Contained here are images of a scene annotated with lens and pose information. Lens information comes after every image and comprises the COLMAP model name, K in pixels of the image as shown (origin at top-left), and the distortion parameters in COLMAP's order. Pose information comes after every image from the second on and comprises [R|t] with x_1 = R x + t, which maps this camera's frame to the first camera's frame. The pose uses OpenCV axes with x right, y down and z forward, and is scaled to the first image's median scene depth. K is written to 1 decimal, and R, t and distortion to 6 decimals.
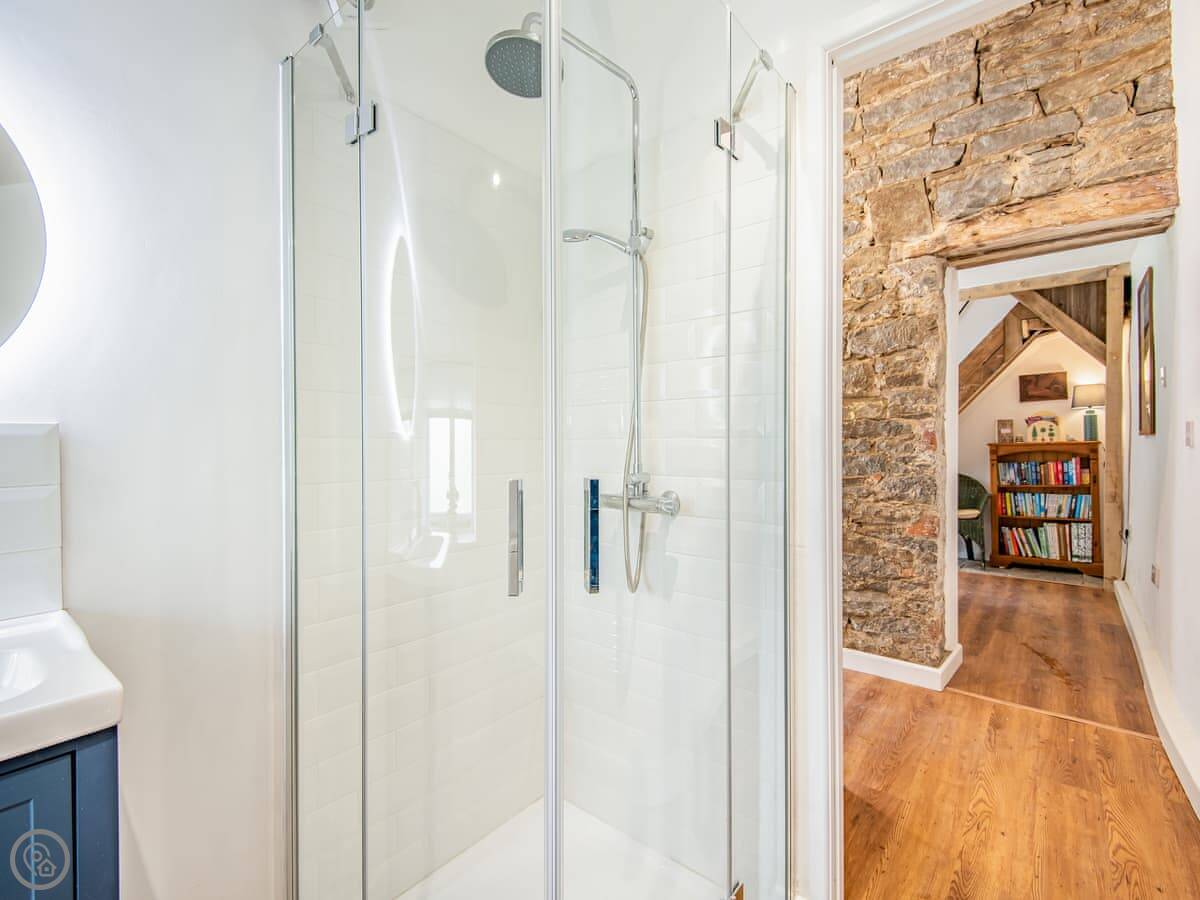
lens RADIAL K [[560.4, 0, 603.0], [0, 560.4, 448.4], [0, 0, 1]] dist [-0.001171, -0.002822]
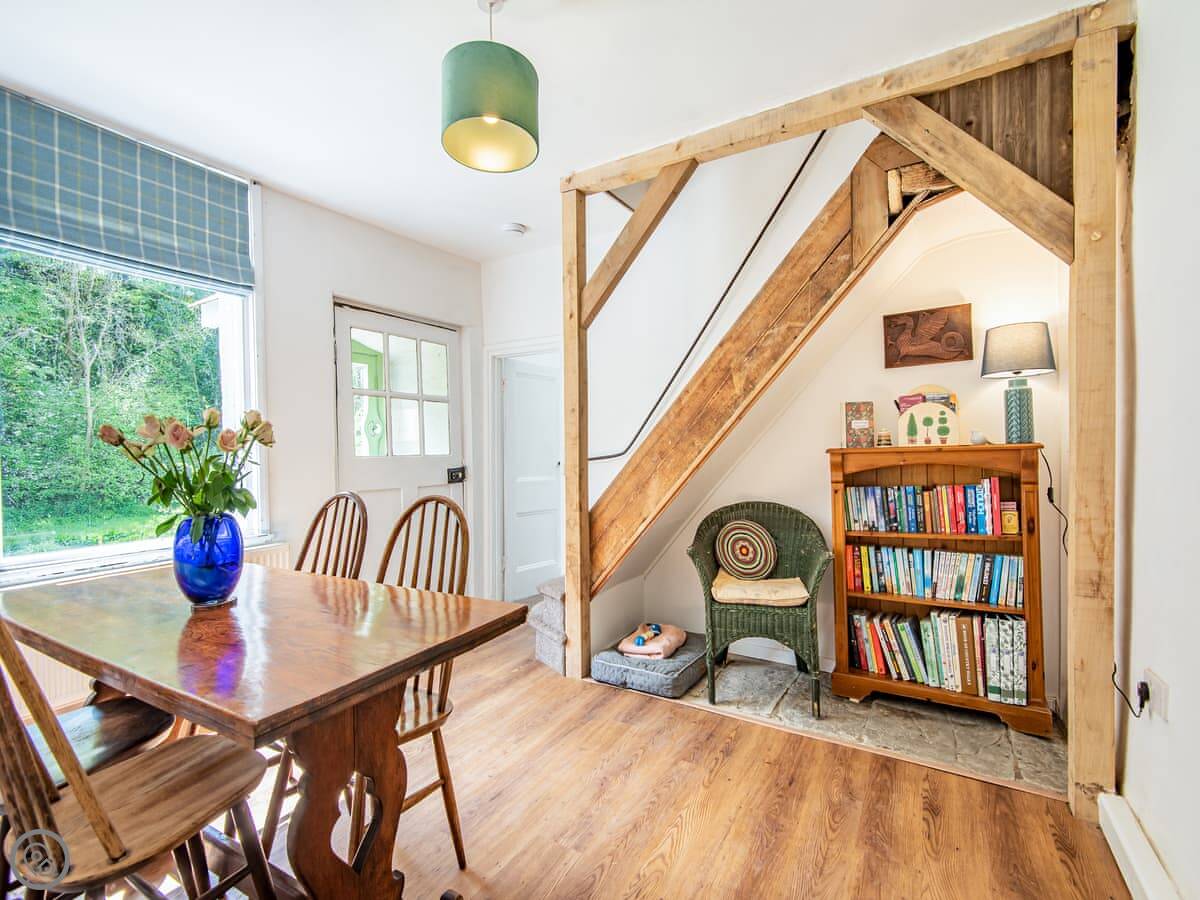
lens RADIAL K [[560.4, 0, 597.2], [0, 560.4, 448.1], [0, 0, 1]] dist [-0.001171, -0.002822]
pose [[0.987522, -0.004722, 0.157411, 0.430726], [0.005013, 0.999986, -0.001452, -0.010406], [-0.157402, 0.002223, 0.987532, 0.571357]]
